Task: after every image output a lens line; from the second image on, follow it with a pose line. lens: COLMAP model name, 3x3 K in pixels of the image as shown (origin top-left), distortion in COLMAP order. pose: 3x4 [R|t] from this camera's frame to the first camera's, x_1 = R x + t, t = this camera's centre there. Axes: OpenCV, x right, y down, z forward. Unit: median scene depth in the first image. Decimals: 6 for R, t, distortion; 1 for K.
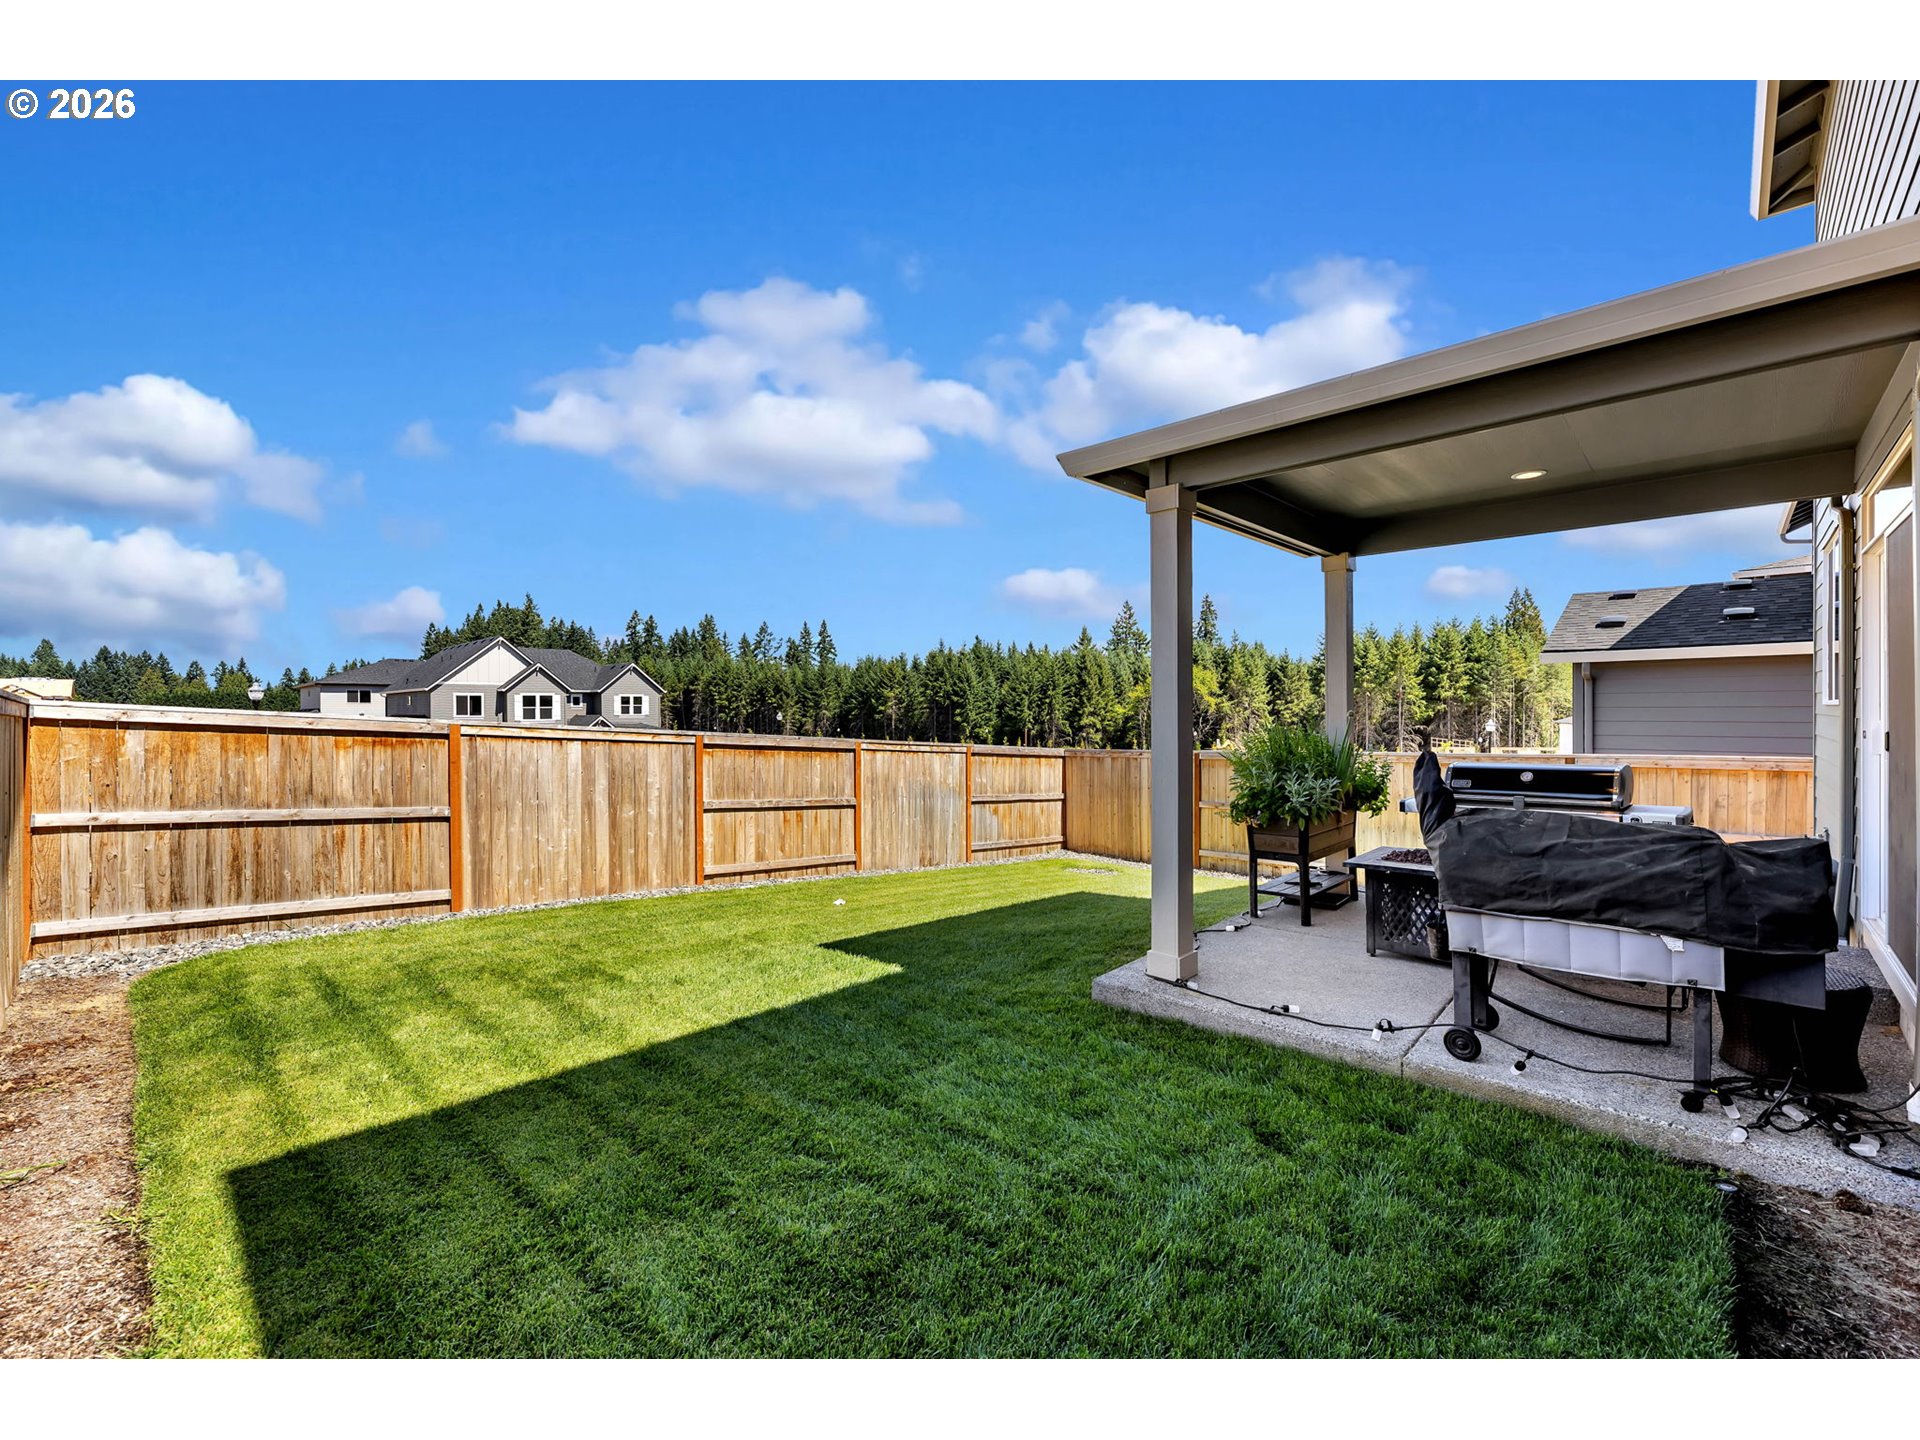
lens RADIAL K [[796.6, 0, 948.1], [0, 796.6, 711.6], [0, 0, 1]] dist [-0.001844, -0.000319]
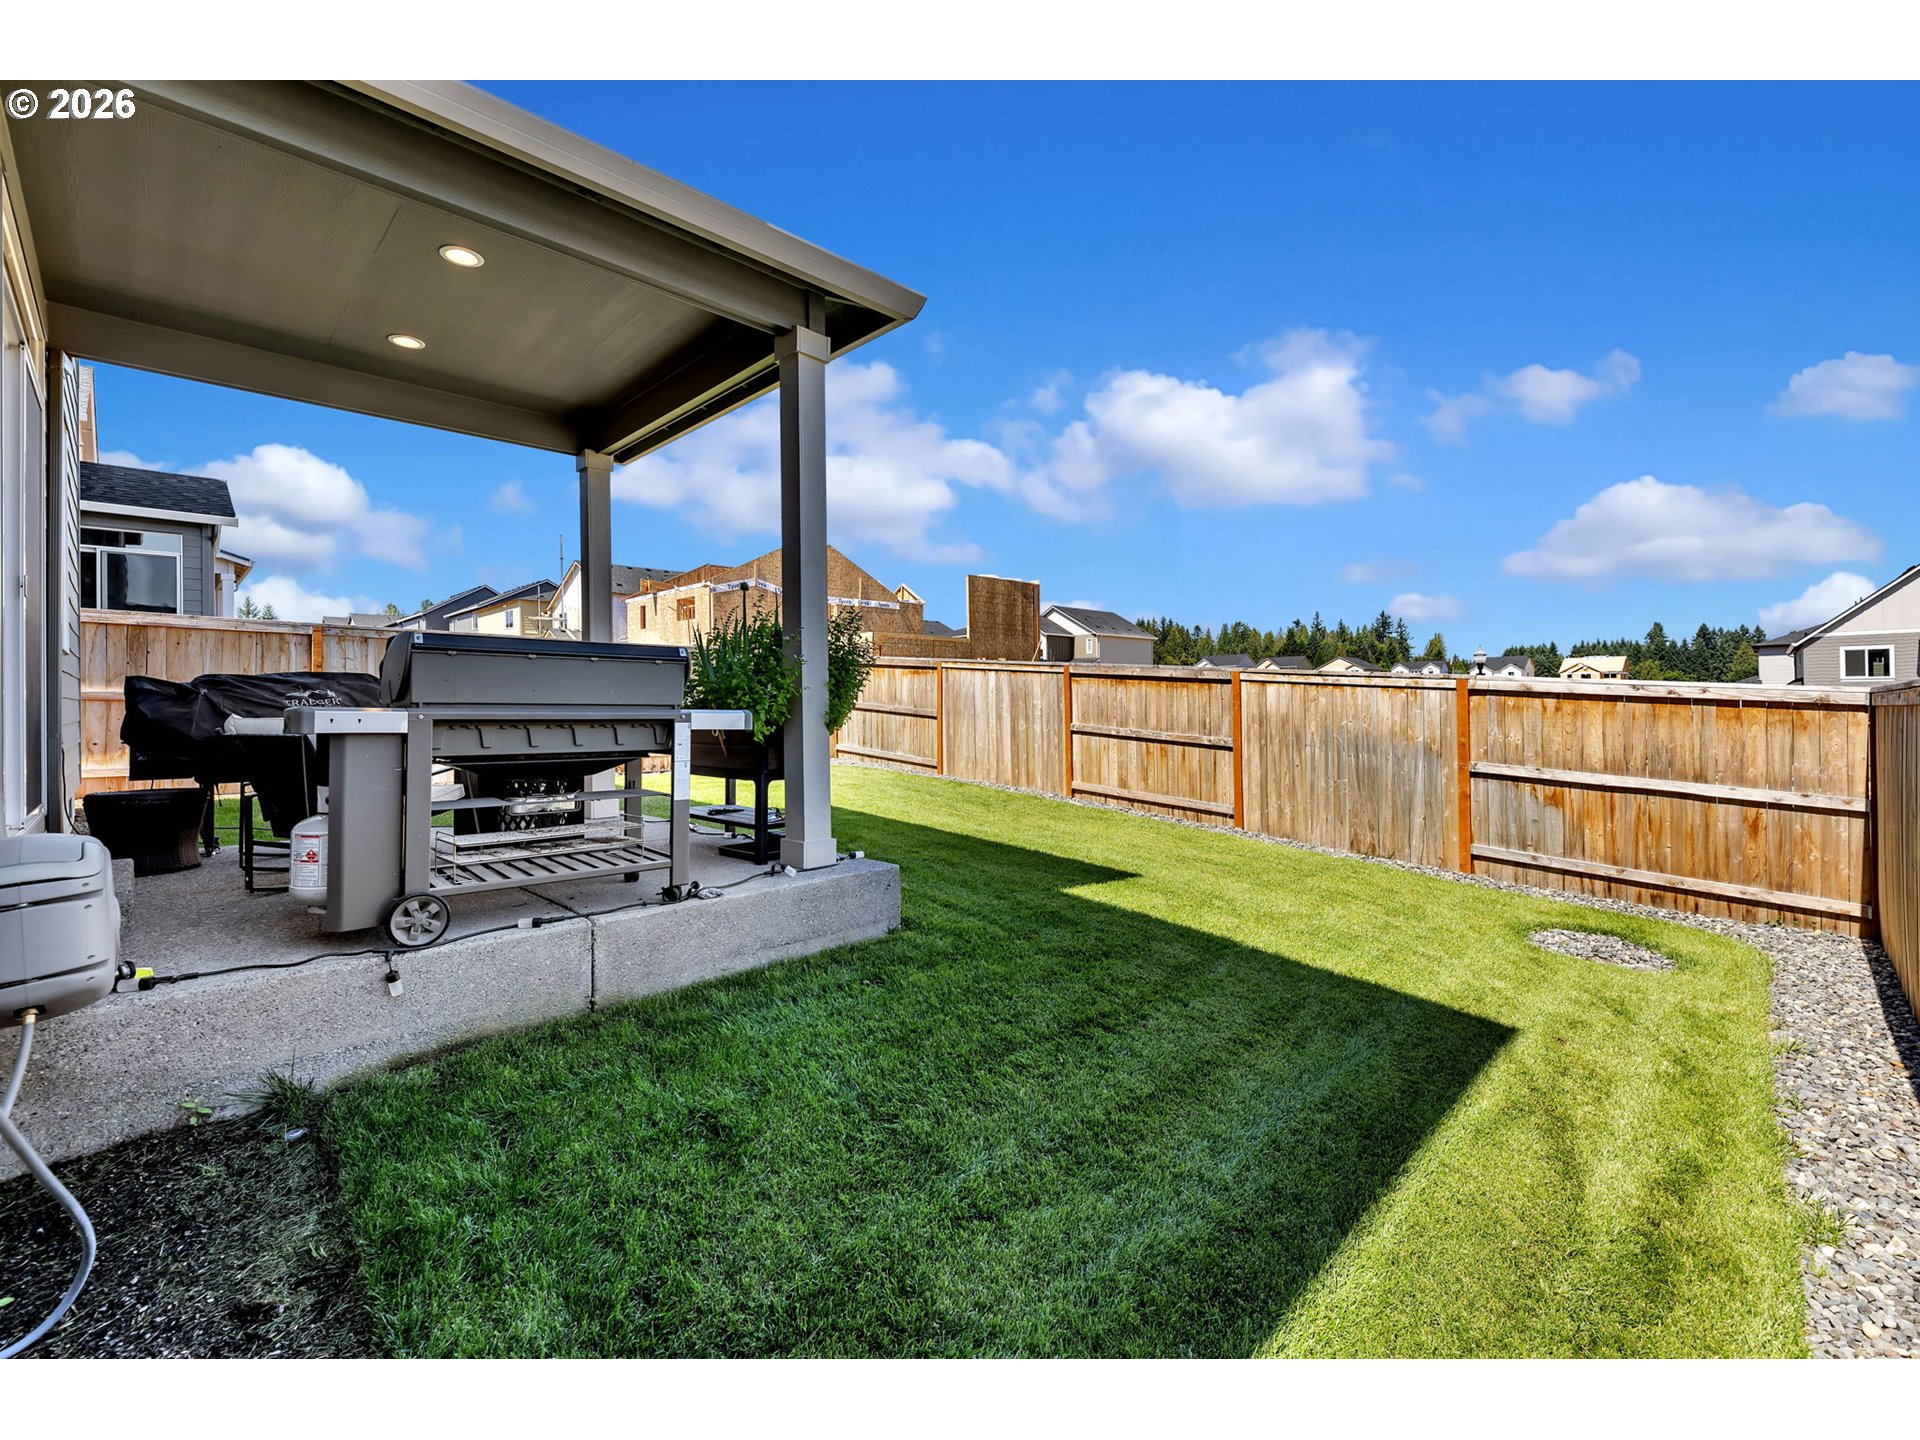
lens RADIAL K [[834.8, 0, 962.7], [0, 834.8, 694.0], [0, 0, 1]] dist [-0.000840, -0.000095]
pose [[-0.020526, -0.003270, -0.999784, 0.836075], [0.010170, 0.999942, -0.003479, 0.068599], [0.999738, -0.010240, -0.020491, 0.815238]]
